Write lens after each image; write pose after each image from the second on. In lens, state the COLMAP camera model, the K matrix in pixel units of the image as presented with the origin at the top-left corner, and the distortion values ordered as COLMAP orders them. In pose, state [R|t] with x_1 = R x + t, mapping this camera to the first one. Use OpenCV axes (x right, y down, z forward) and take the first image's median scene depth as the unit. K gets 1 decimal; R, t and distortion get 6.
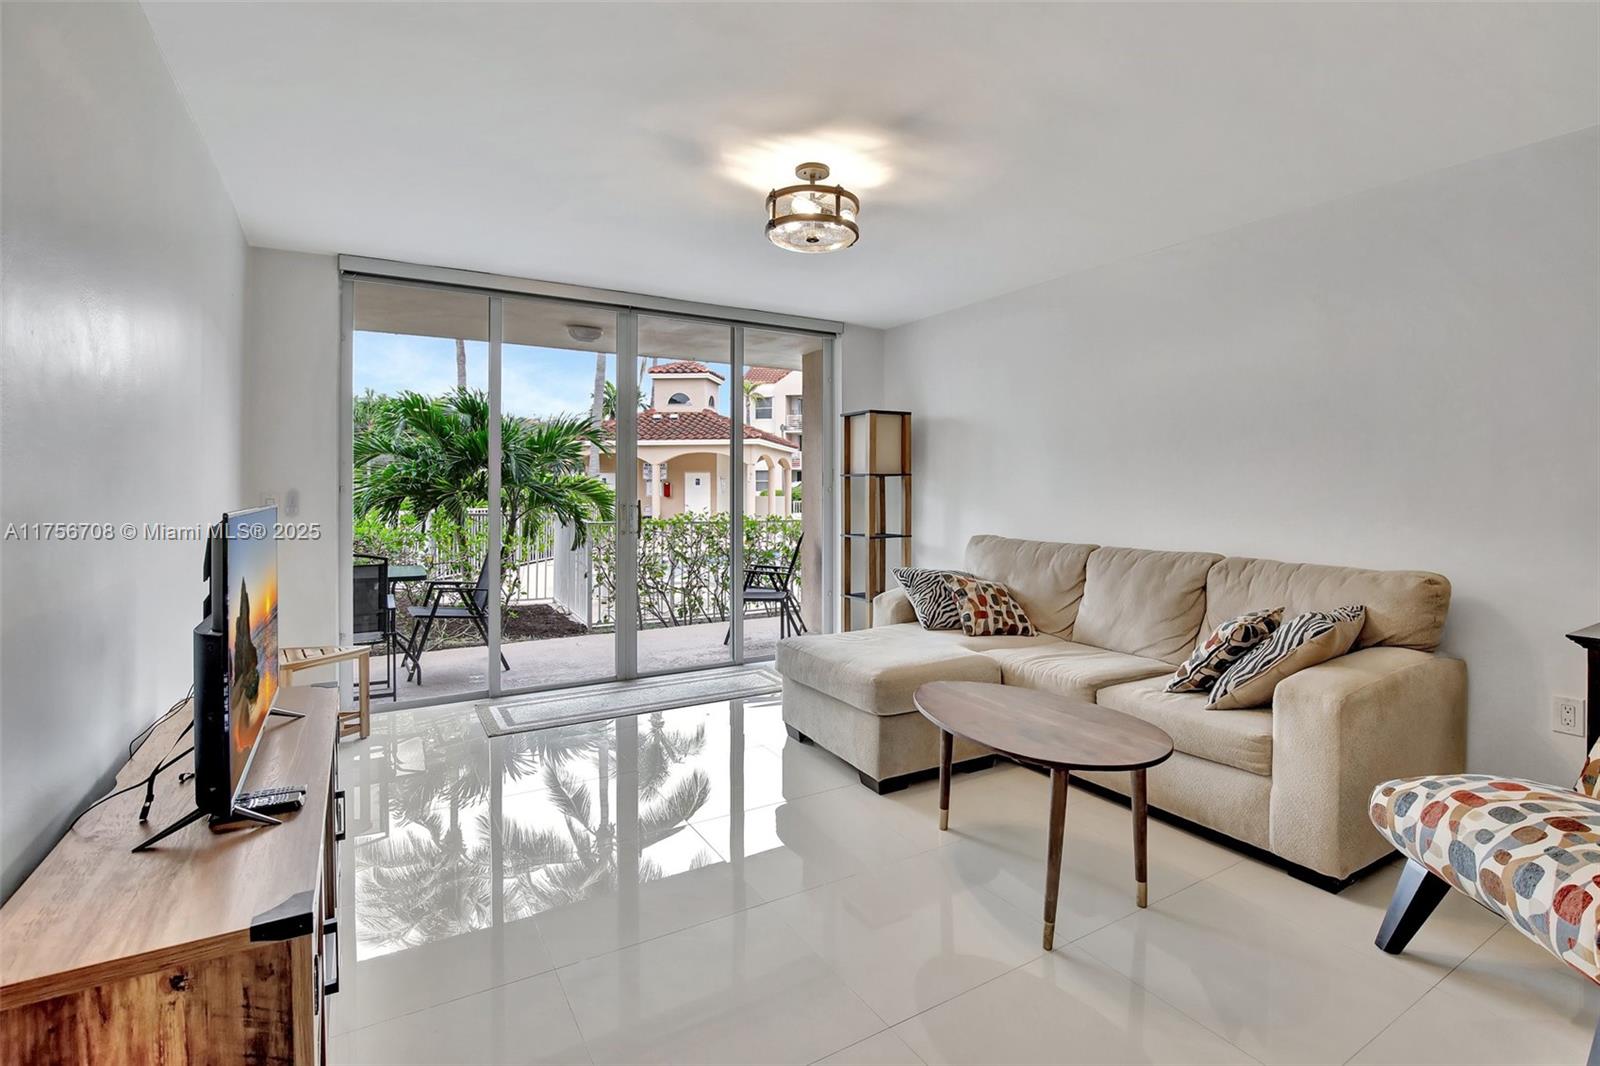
lens RADIAL K [[742.0, 0, 828.8], [0, 742.0, 460.7], [0, 0, 1]] dist [0.001053, 0.000173]
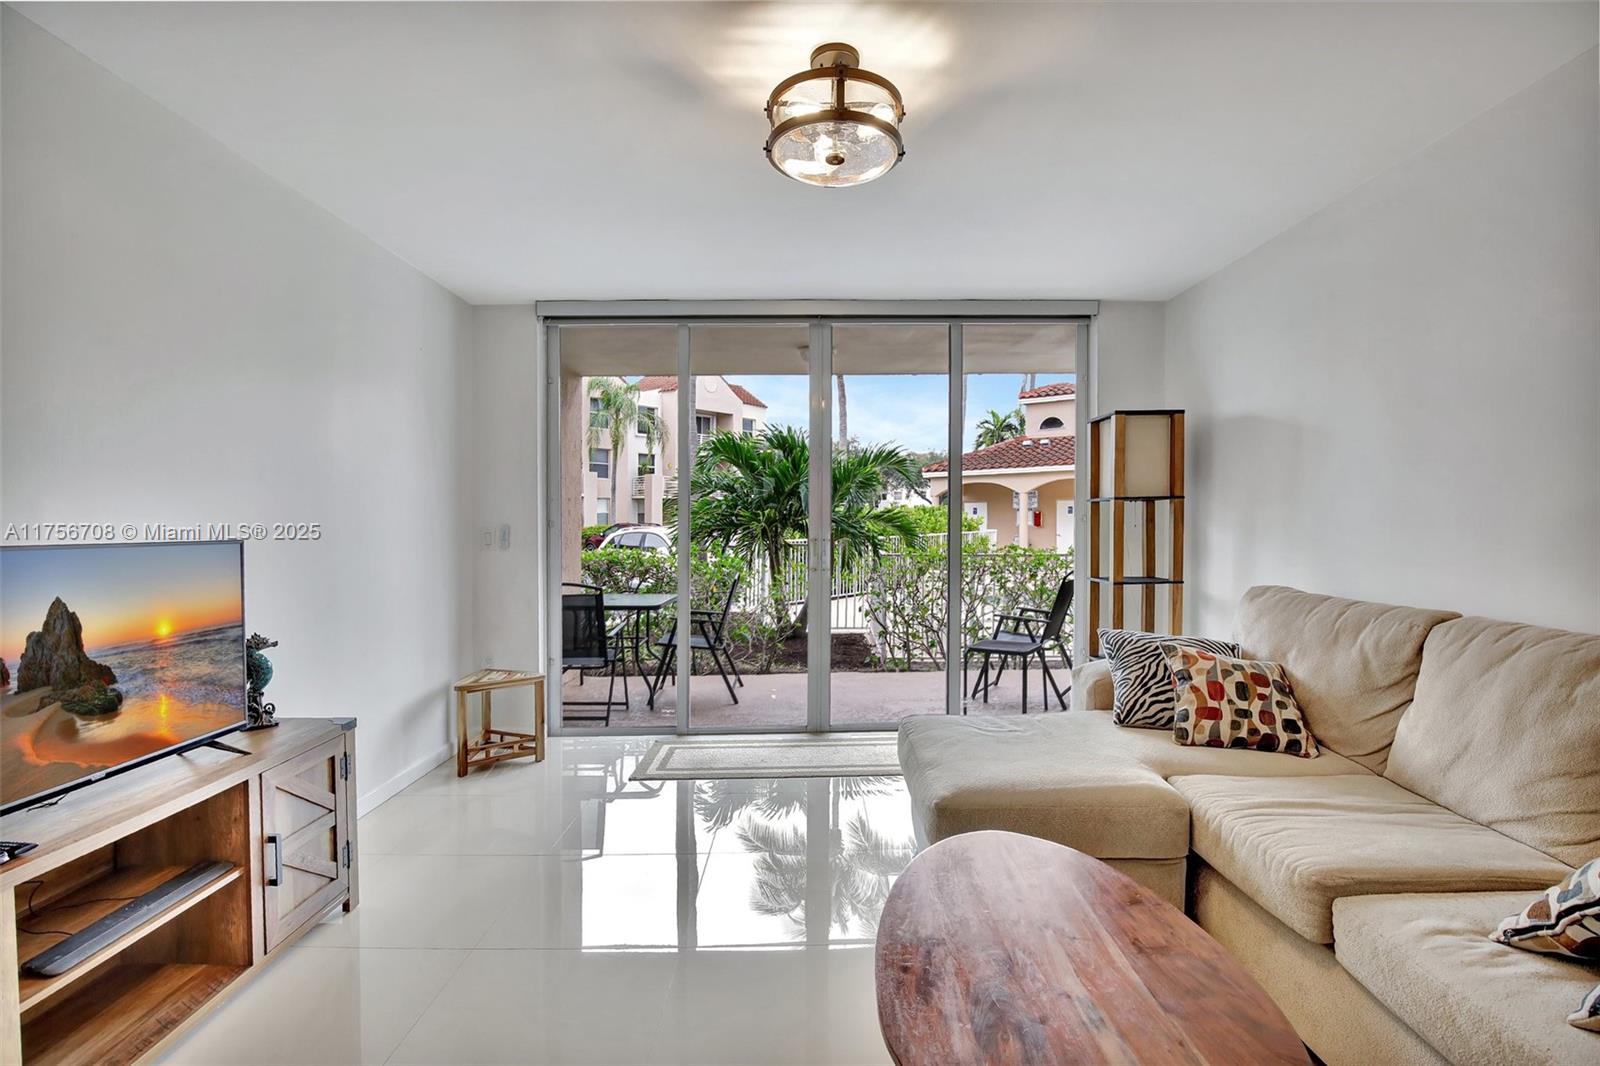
lens RADIAL K [[747.1, 0, 837.2], [0, 747.1, 506.1], [0, 0, 1]] dist [-0.002677, -0.016304]
pose [[0.869928, -0.016117, -0.492915, 0.214715], [0.026777, 0.999535, 0.014575, 0.009722], [0.492451, -0.025878, 0.869955, 0.251232]]
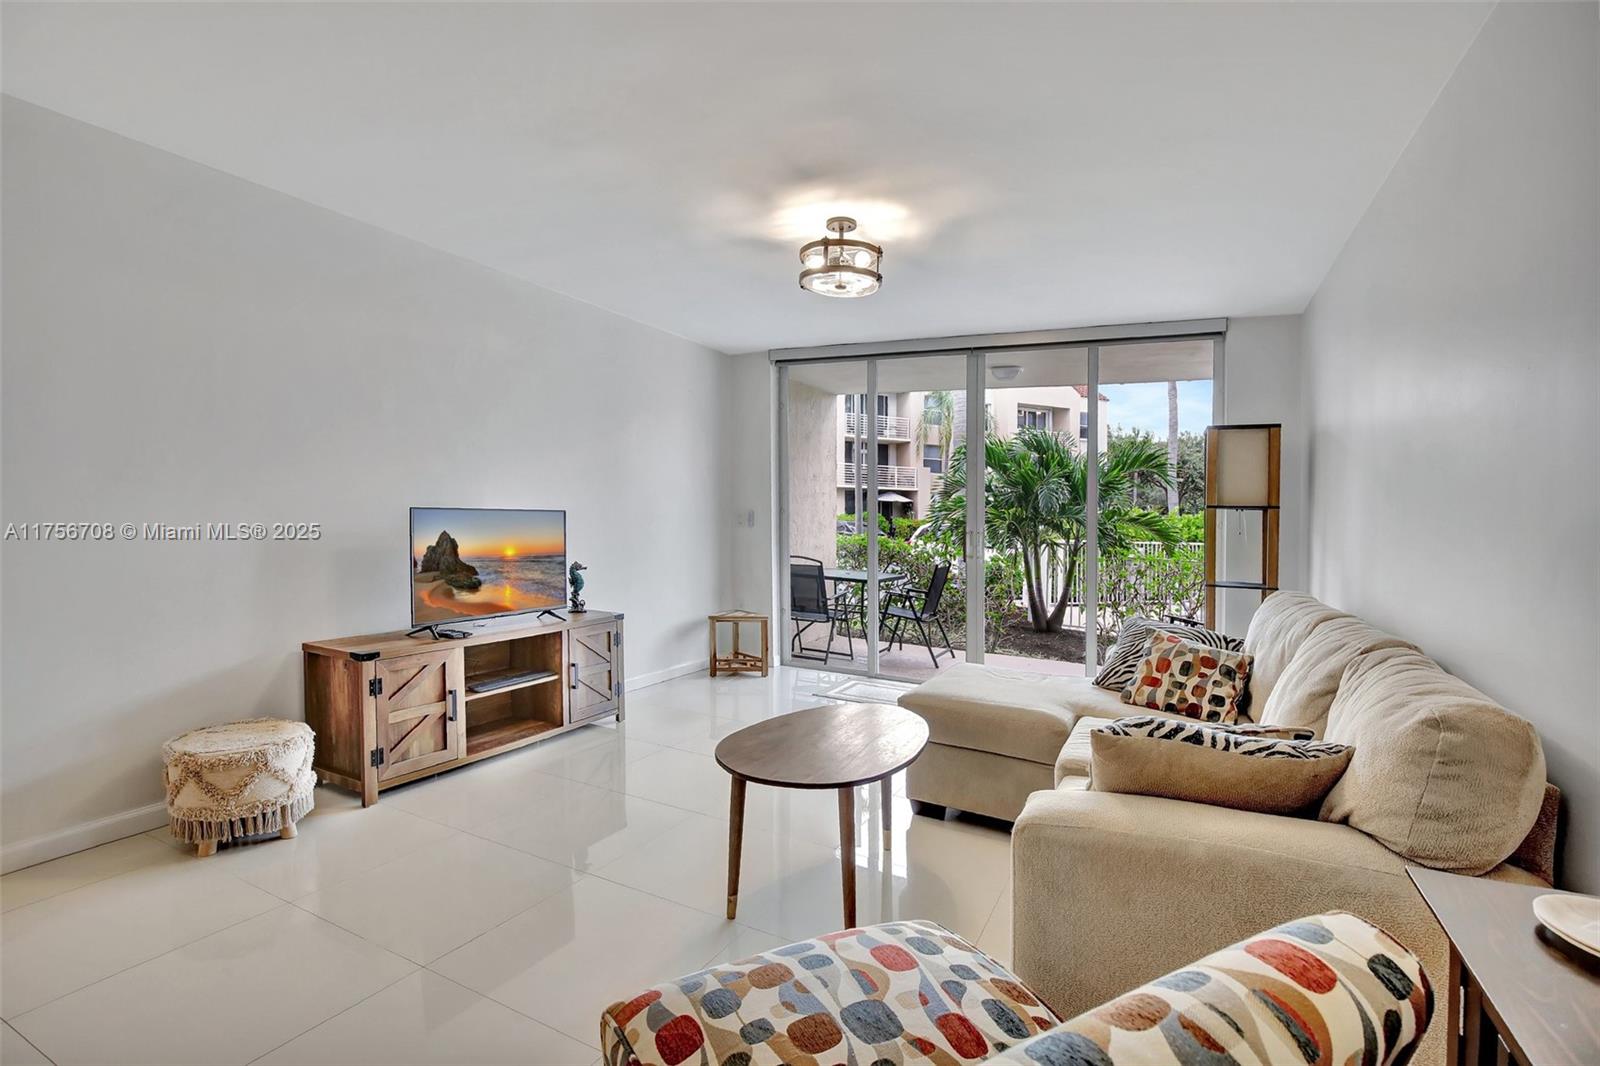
lens RADIAL K [[748.1, 0, 809.5], [0, 748.1, 523.2], [0, 0, 1]] dist [-0.002281, -0.000162]
pose [[0.523411, 0.028769, -0.851595, 0.601272], [0.001368, 0.999400, 0.034603, 0.009842], [0.852079, -0.019276, 0.523057, 0.242757]]
